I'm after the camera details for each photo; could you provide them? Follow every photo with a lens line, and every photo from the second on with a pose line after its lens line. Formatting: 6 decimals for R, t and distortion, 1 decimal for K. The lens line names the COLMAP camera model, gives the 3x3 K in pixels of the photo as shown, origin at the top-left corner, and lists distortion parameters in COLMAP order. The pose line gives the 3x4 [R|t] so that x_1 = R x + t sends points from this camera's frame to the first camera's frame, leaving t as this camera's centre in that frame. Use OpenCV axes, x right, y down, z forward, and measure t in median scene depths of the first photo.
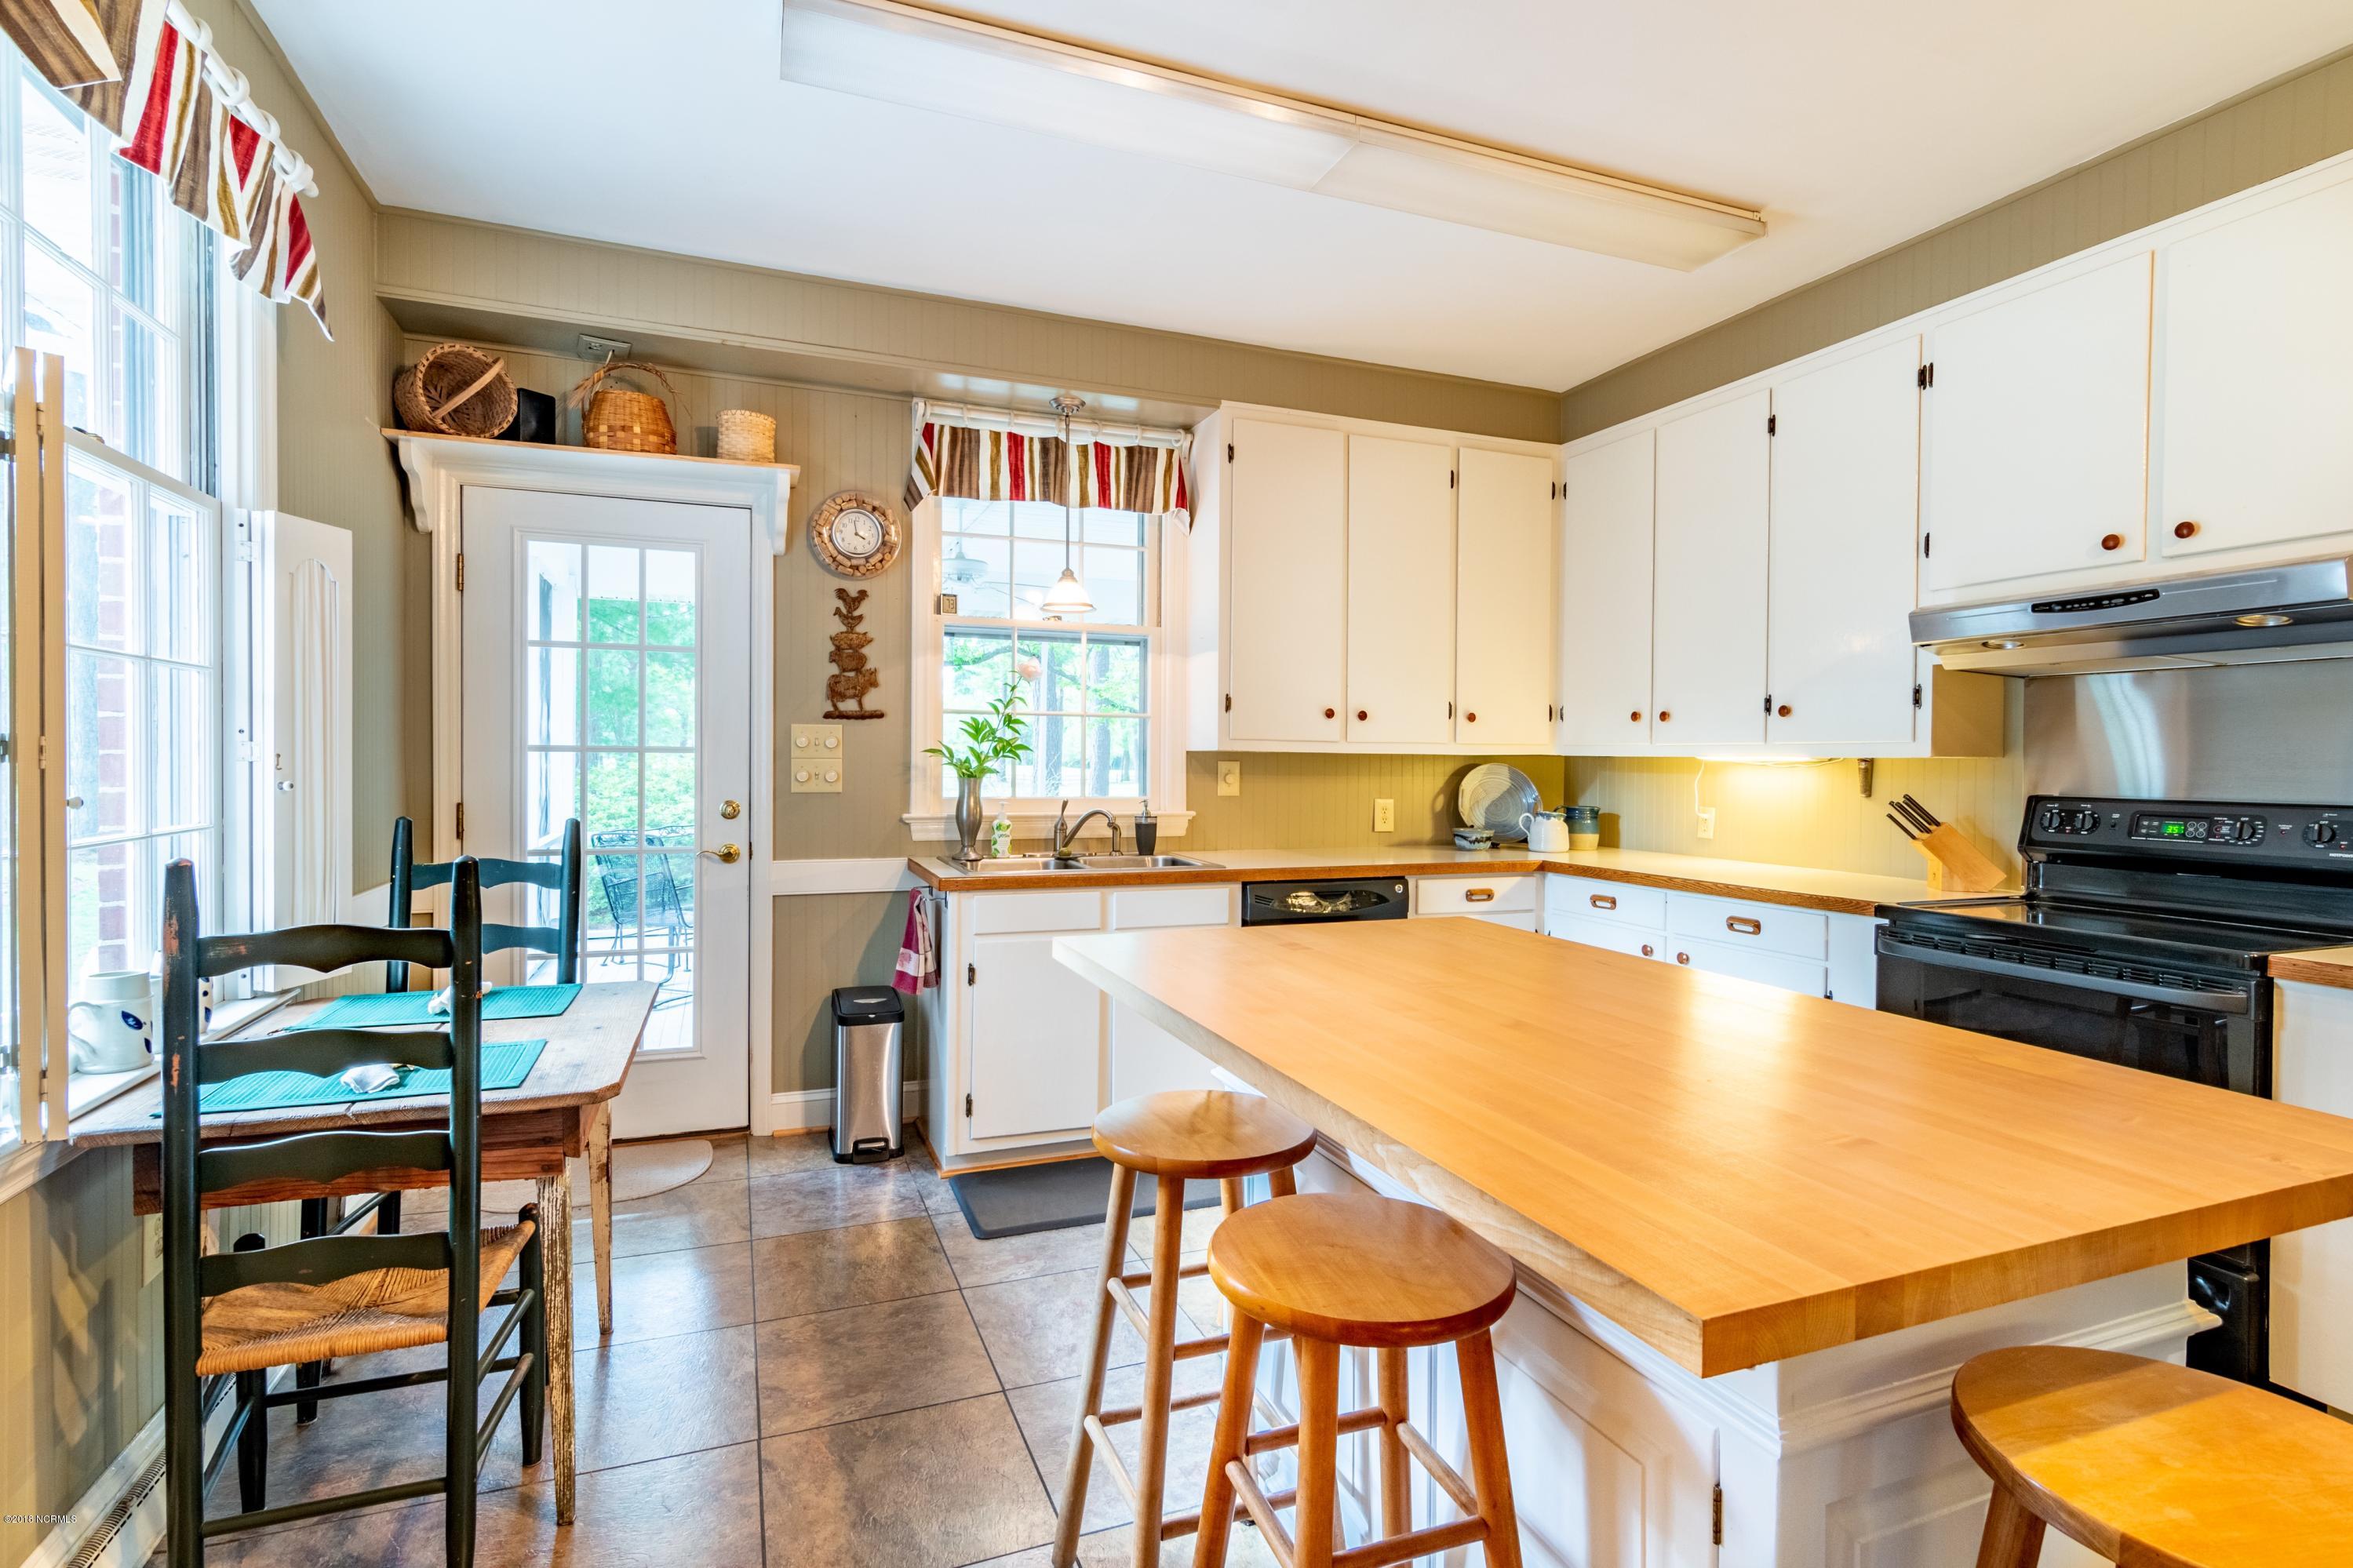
lens RADIAL K [[1133.2, 0, 1176.6], [0, 1133.2, 780.0], [0, 0, 1]] dist [0.002470, -0.000001]
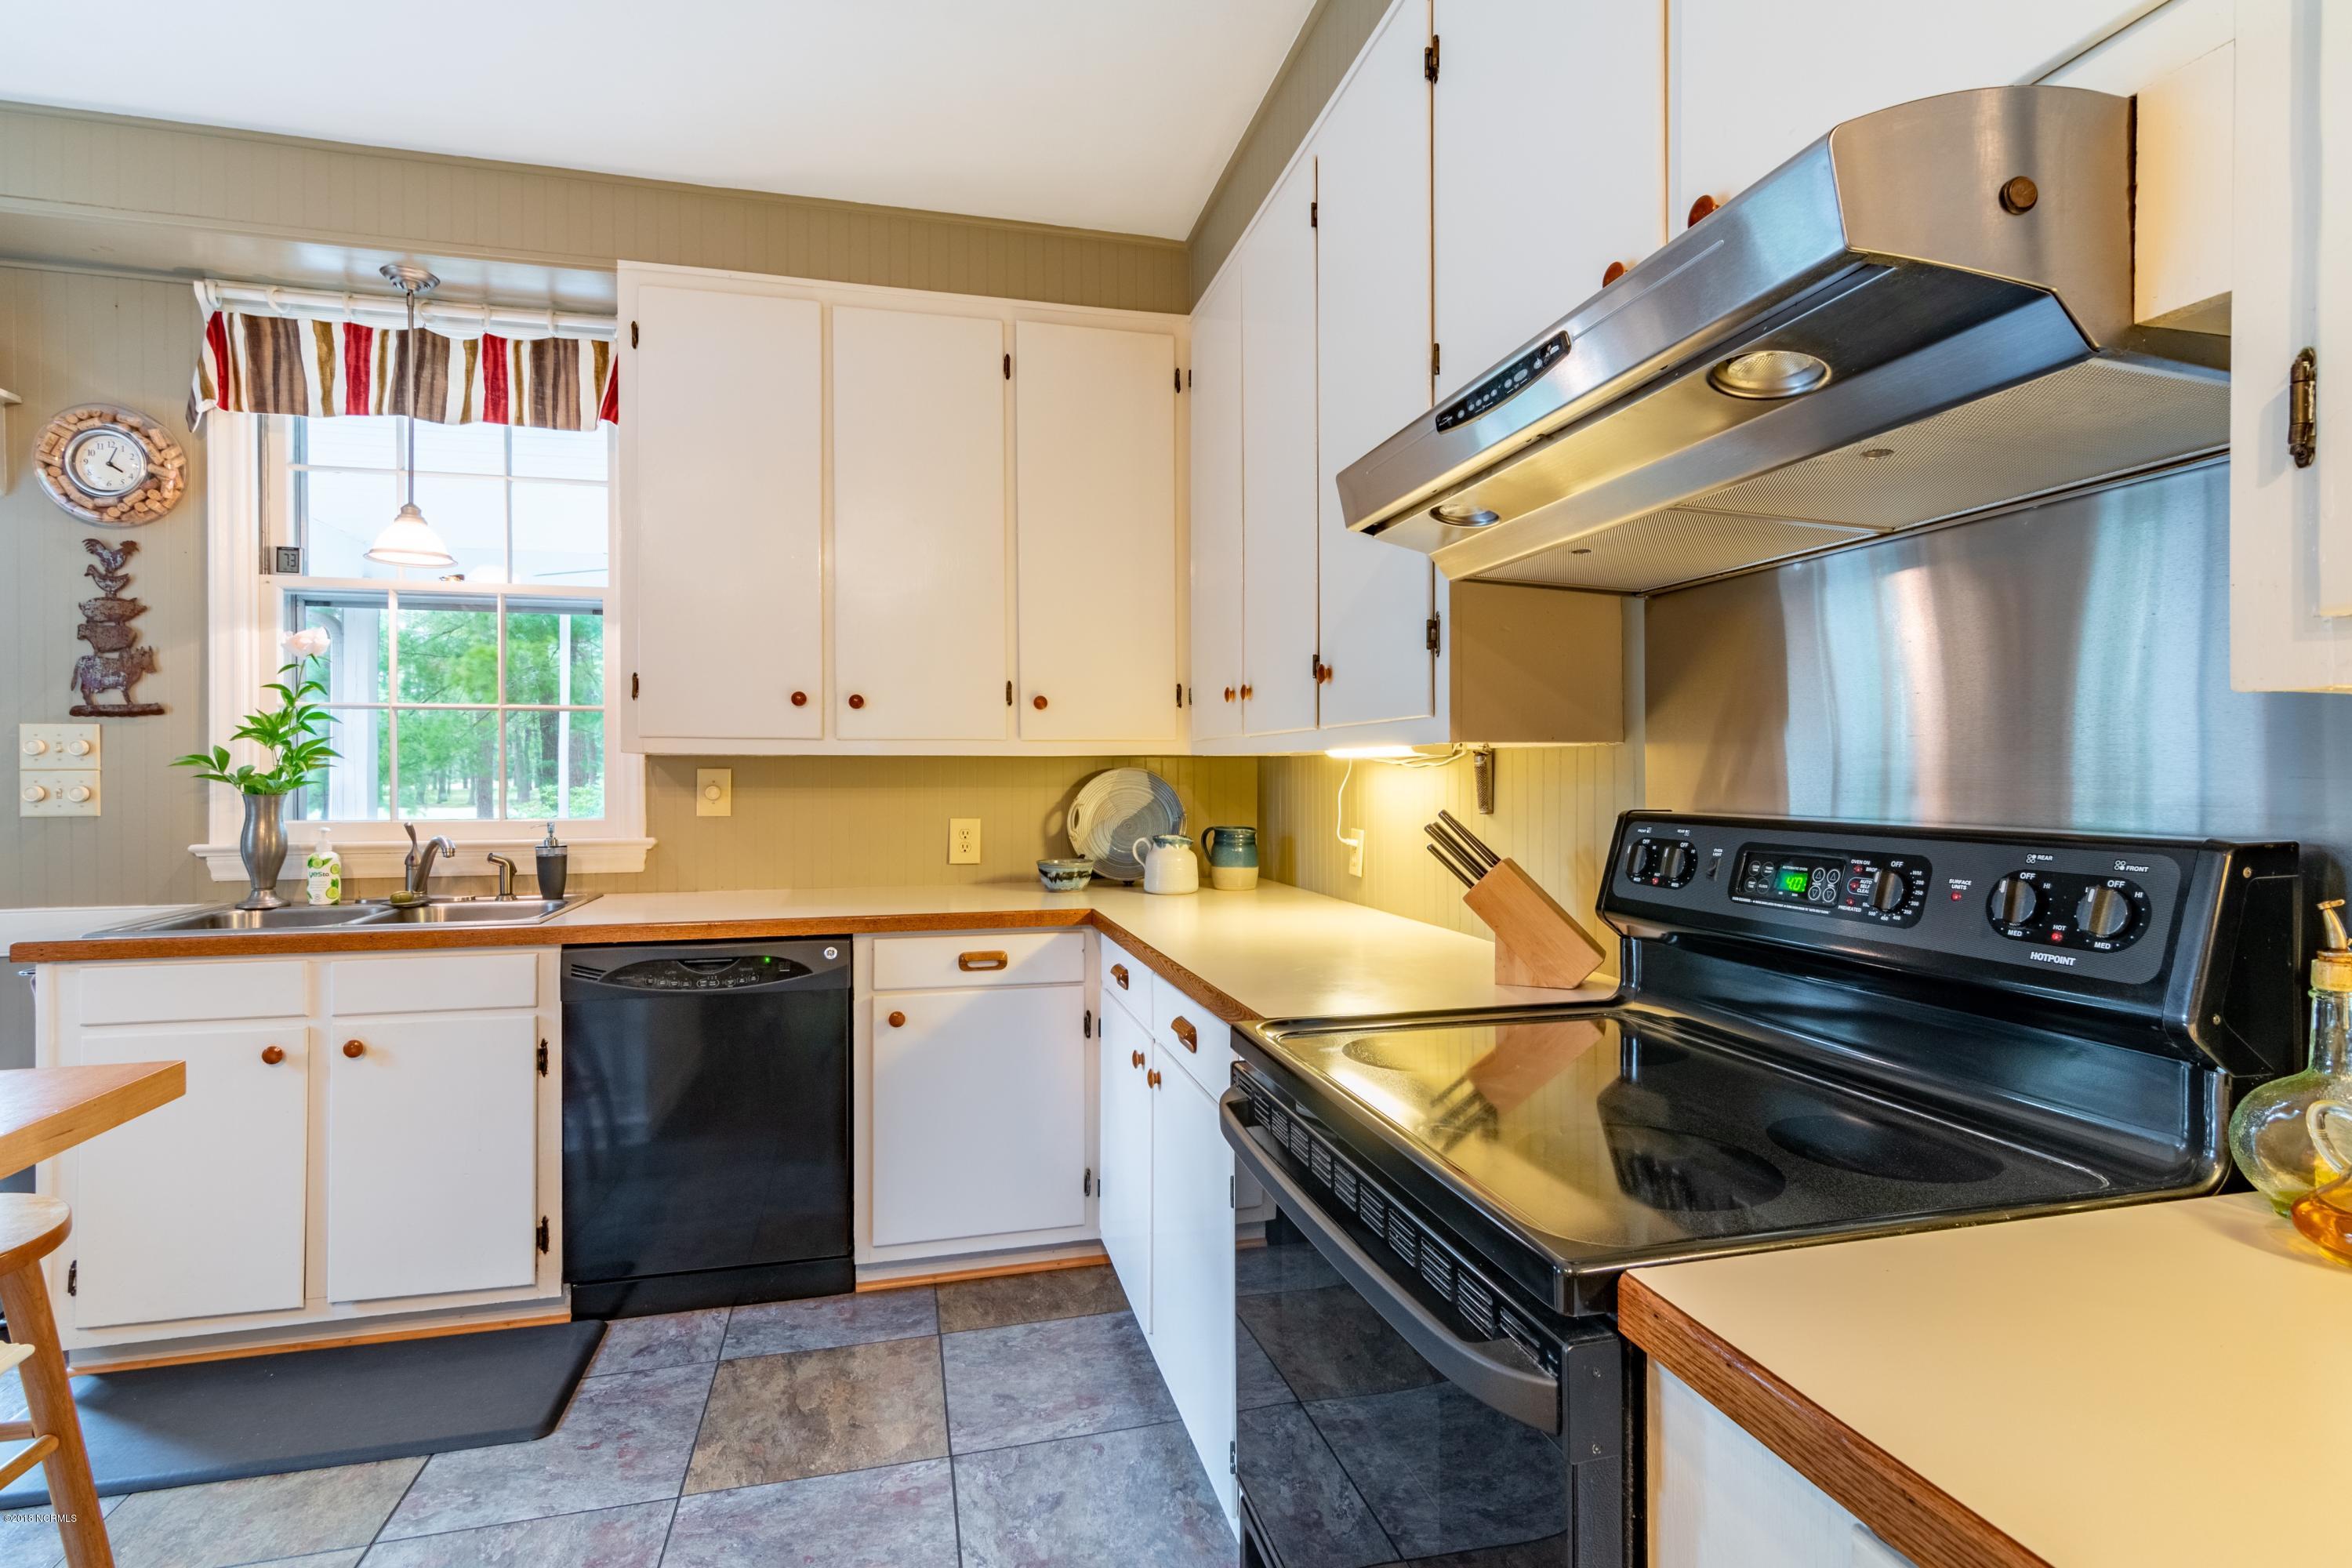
lens RADIAL K [[1131.0, 0, 1178.7], [0, 1131.0, 774.2], [0, 0, 1]] dist [0.001118, 0.000684]
pose [[0.991994, -0.010671, -0.125832, 0.488837], [0.008493, 0.999805, -0.017832, 0.003007], [0.125997, 0.016621, 0.991891, 0.355406]]
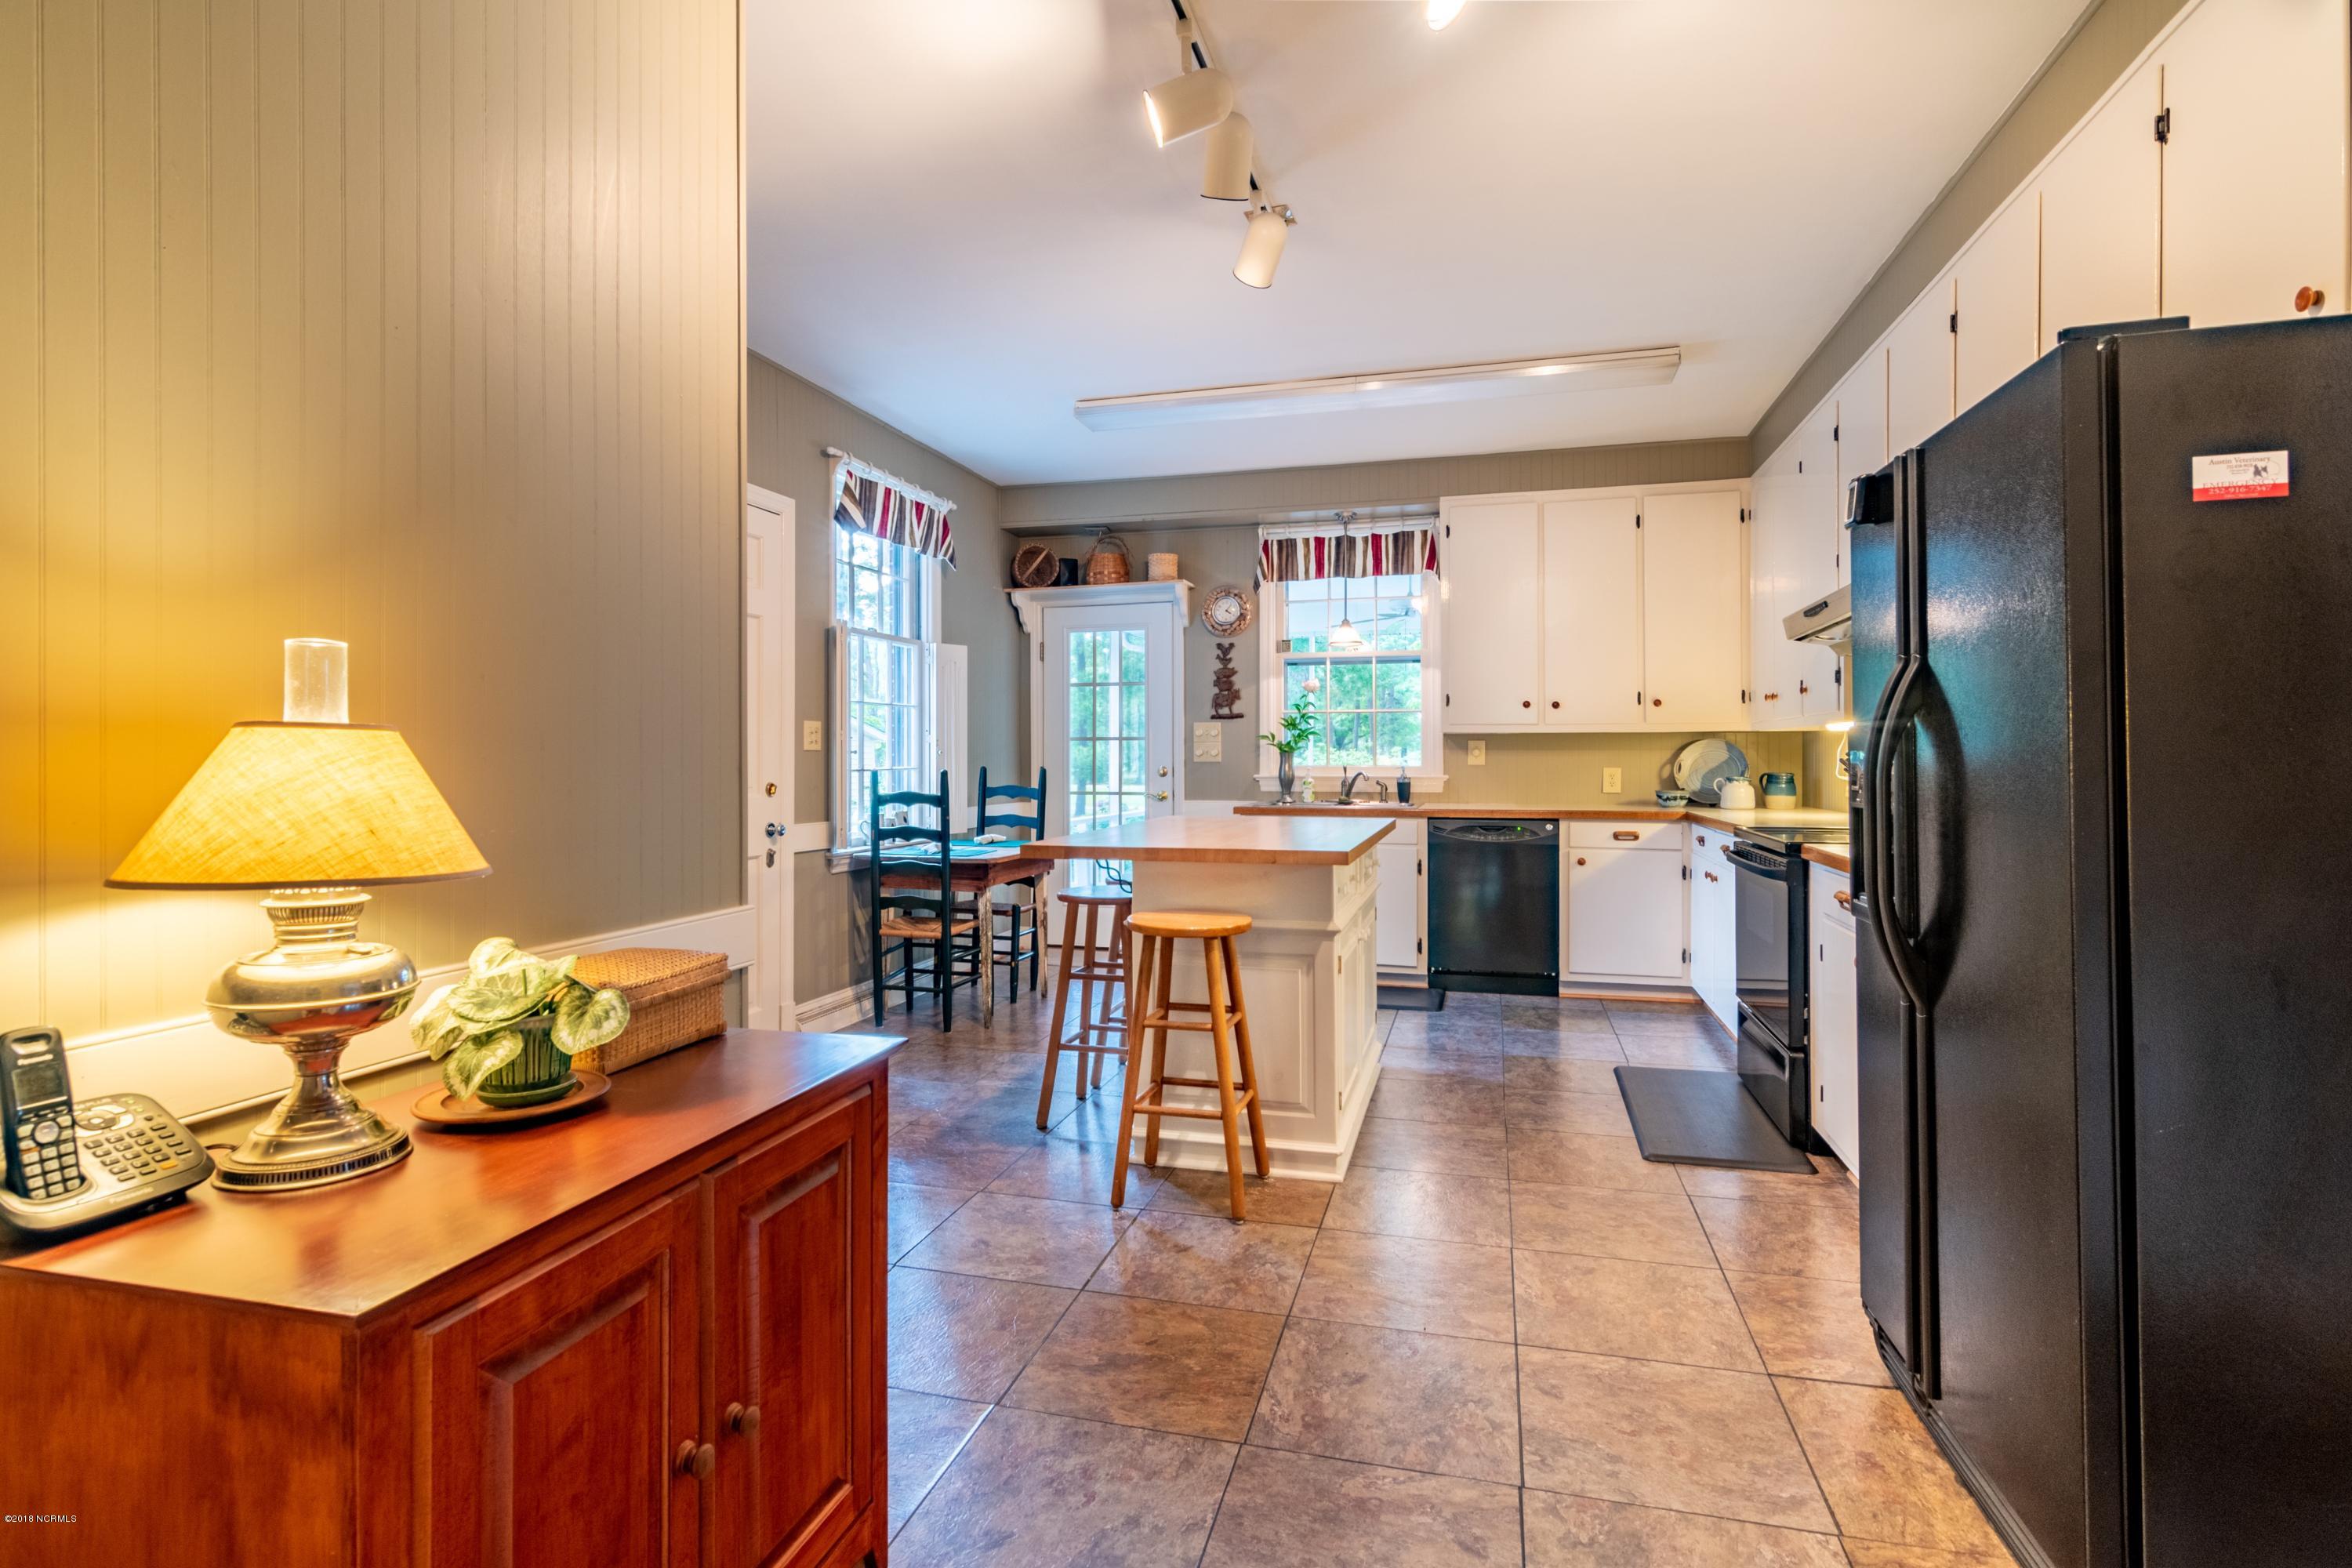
lens RADIAL K [[1149.7, 0, 1174.5], [0, 1149.7, 759.8], [0, 0, 1]] dist [0.000749, 0.000037]
pose [[0.799783, -0.009874, -0.600207, 0.683017], [-0.002097, 0.999813, -0.019242, 0.040637], [0.600285, 0.016648, 0.799613, -0.423393]]
